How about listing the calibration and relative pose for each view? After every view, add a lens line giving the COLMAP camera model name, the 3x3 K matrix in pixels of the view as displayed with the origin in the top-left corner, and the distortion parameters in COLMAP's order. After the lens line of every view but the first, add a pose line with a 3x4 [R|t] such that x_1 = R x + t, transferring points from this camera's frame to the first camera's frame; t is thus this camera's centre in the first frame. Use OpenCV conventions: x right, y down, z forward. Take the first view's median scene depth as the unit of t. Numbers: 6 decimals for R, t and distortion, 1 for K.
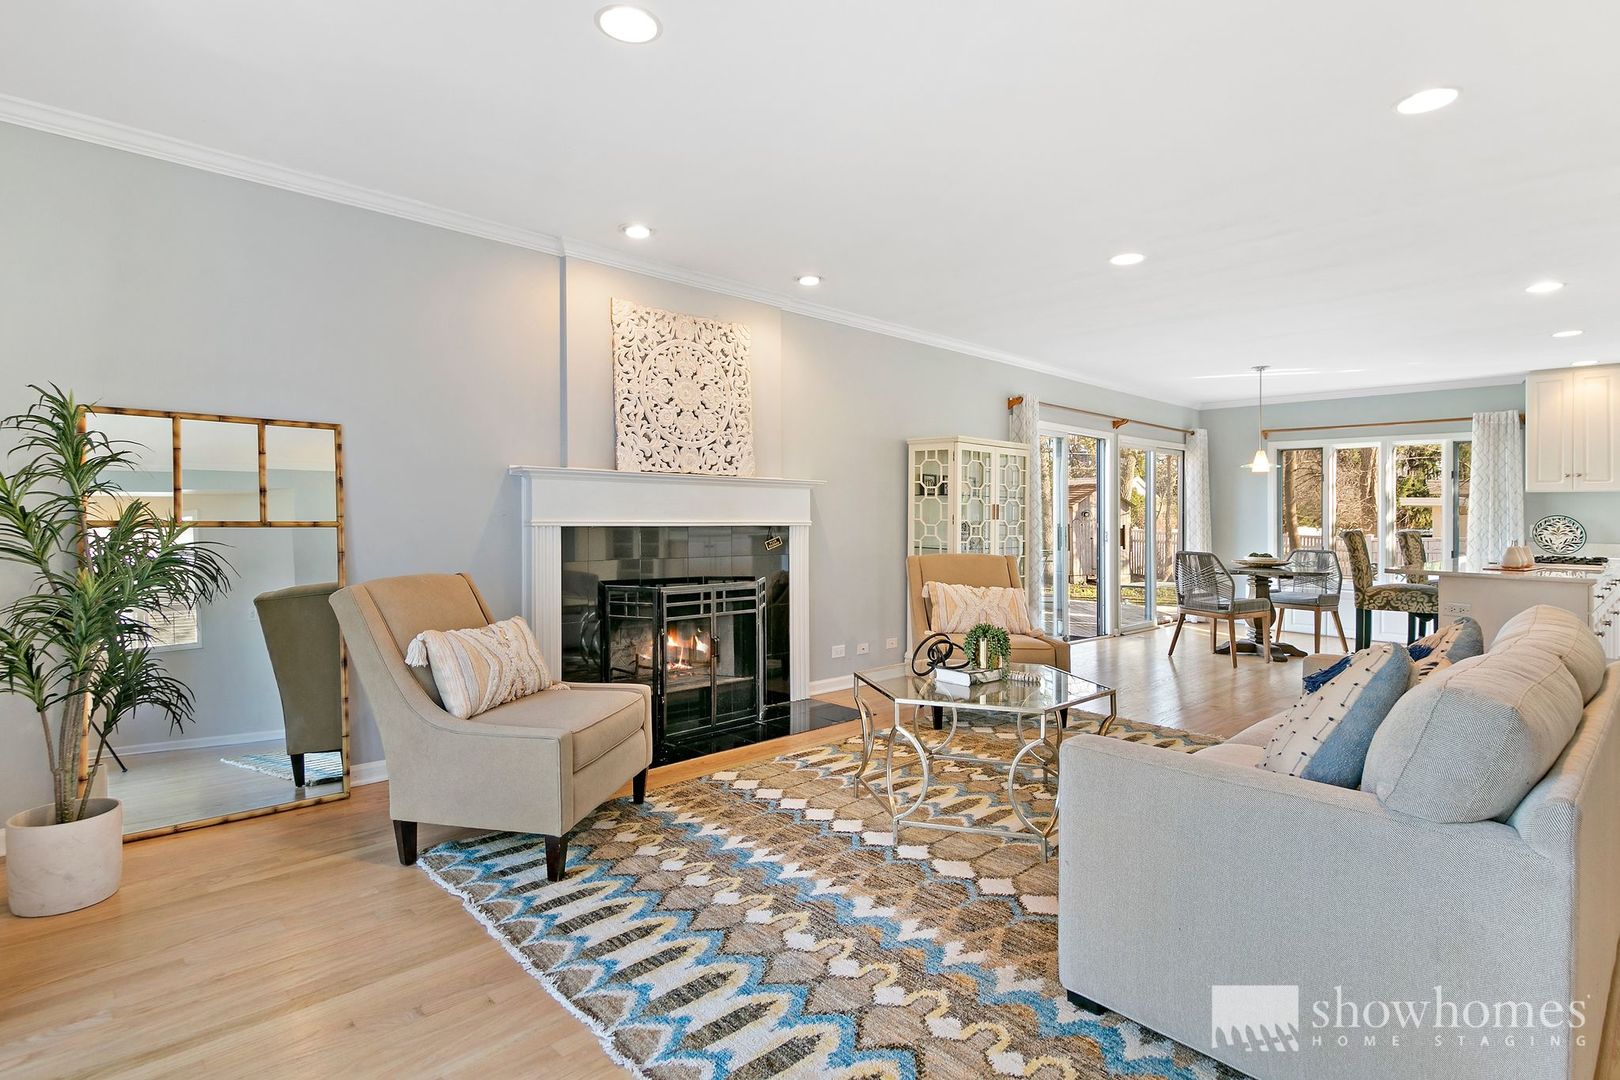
lens RADIAL K [[756.7, 0, 810.0], [0, 756.7, 540.0], [0, 0, 1]] dist [-0.000696, -0.000257]
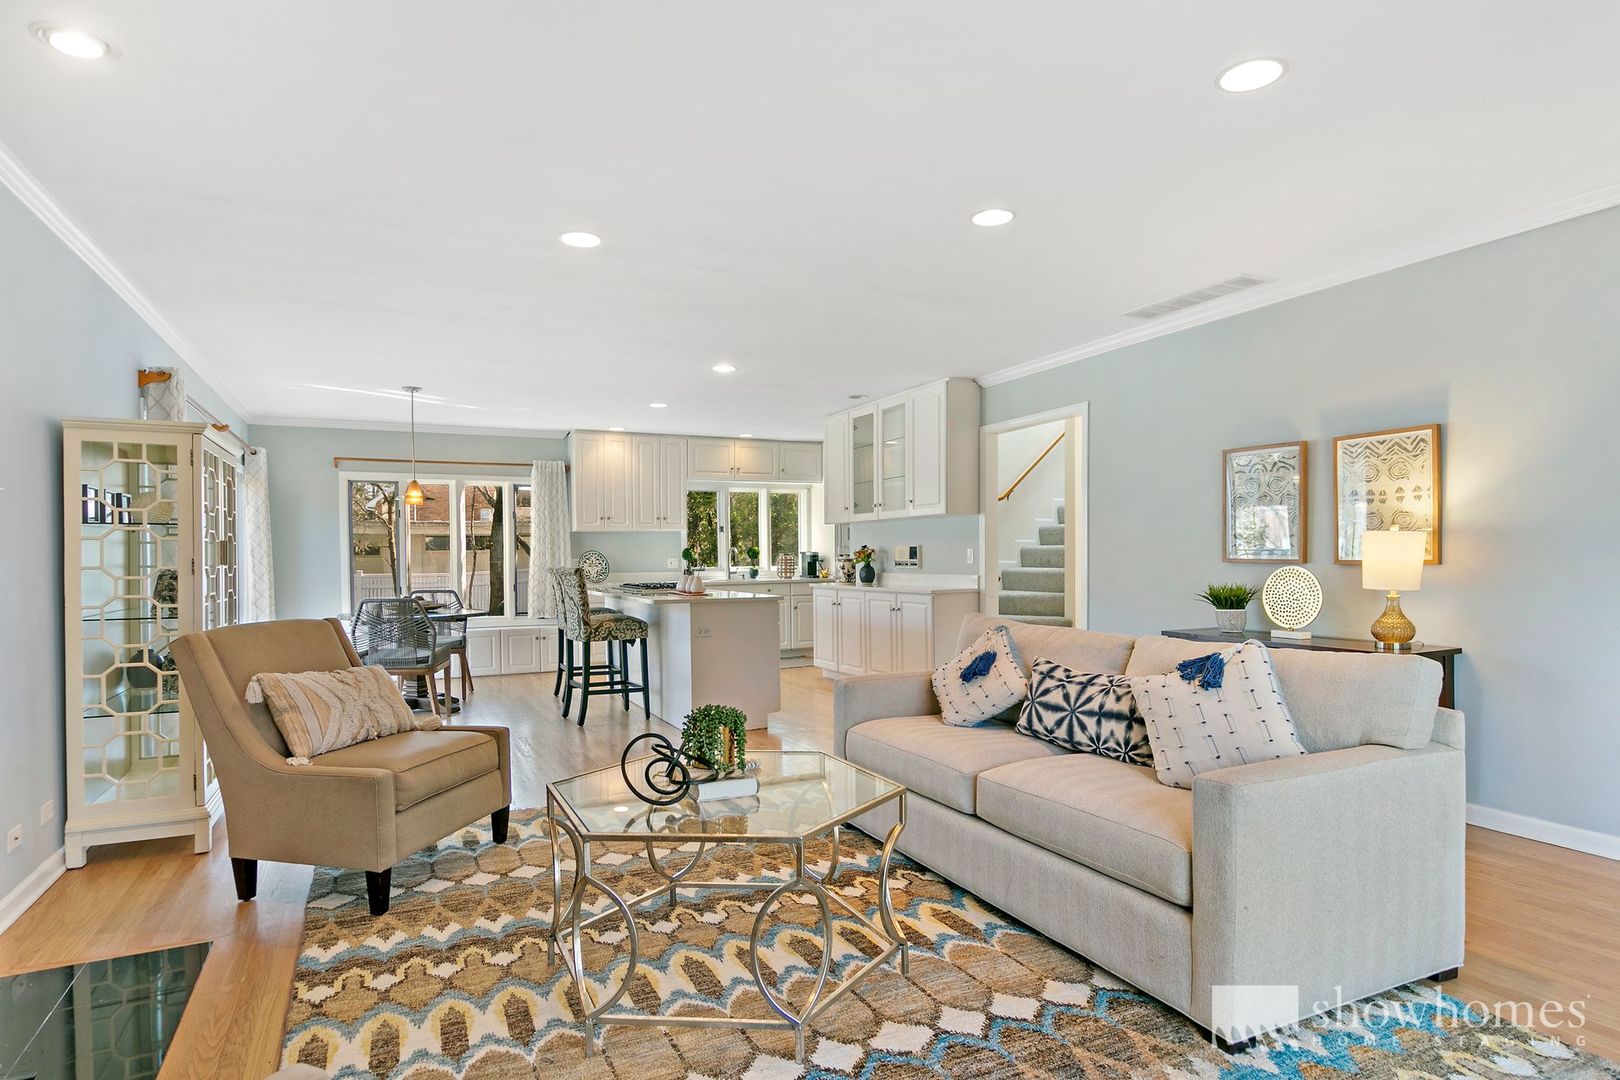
lens RADIAL K [[840.5, 0, 810.0], [0, 840.5, 540.0], [0, 0, 1]] dist [0.000818, 0.000349]
pose [[0.354869, 0.002325, 0.934913, -0.189917], [0.045971, 0.998744, -0.019934, -0.008789], [-0.933785, 0.050053, 0.354316, 0.248441]]
